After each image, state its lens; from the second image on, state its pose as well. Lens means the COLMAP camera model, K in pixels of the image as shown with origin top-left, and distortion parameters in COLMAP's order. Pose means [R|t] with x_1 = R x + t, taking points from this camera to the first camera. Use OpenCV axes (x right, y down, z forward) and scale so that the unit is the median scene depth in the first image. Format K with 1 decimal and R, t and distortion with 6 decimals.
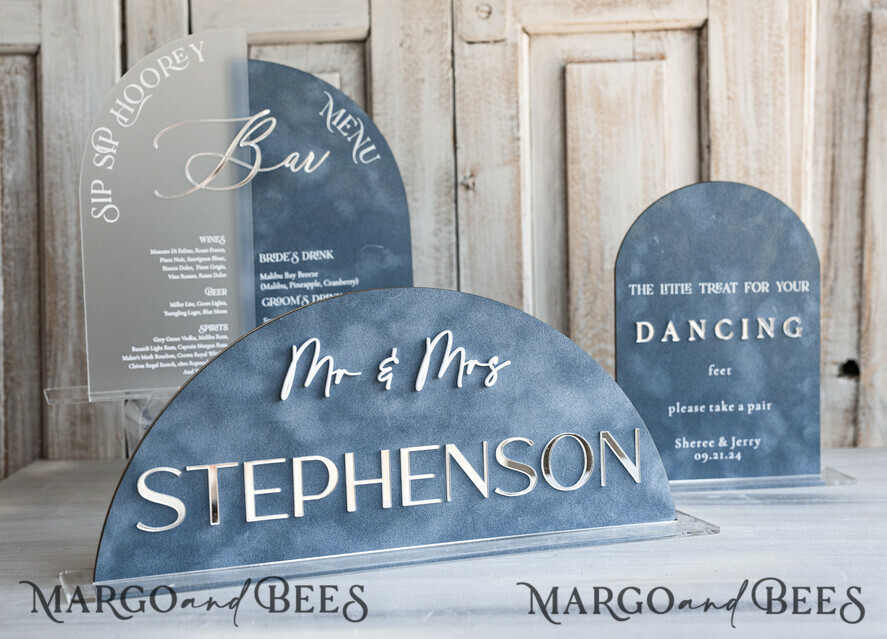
lens RADIAL K [[1438.4, 0, 437.9], [0, 1438.4, 312.1], [0, 0, 1]] dist [0.015387, 0.000000]
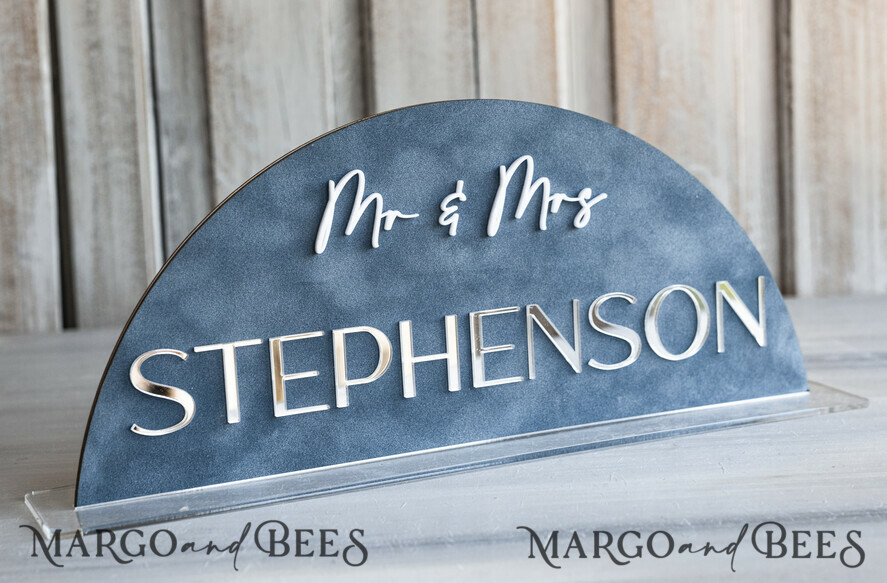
lens RADIAL K [[1603.8, 0, 458.5], [0, 1603.8, 223.6], [0, 0, 1]] dist [0.000656, 0.000000]
pose [[0.996737, -0.026809, 0.076130, -0.067753], [0.023006, 0.998464, 0.050404, 0.003570], [-0.077365, -0.048488, 0.995823, 0.114176]]
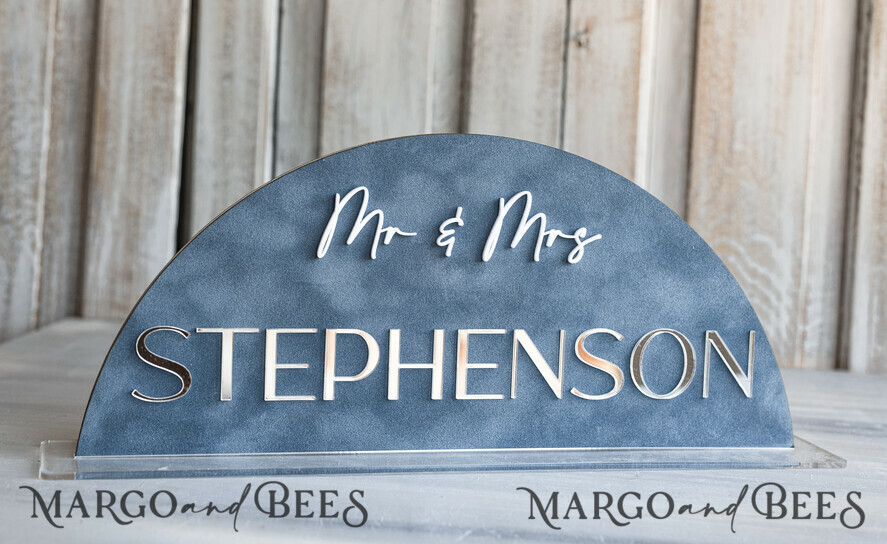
lens RADIAL K [[1491.5, 0, 427.9], [0, 1491.5, 213.6], [0, 0, 1]] dist [0.002101, 0.000000]
pose [[0.992551, 0.075845, -0.095337, 0.023567], [-0.076086, 0.997101, 0.001105, 0.020712], [0.095145, 0.006157, 0.995444, 0.105521]]
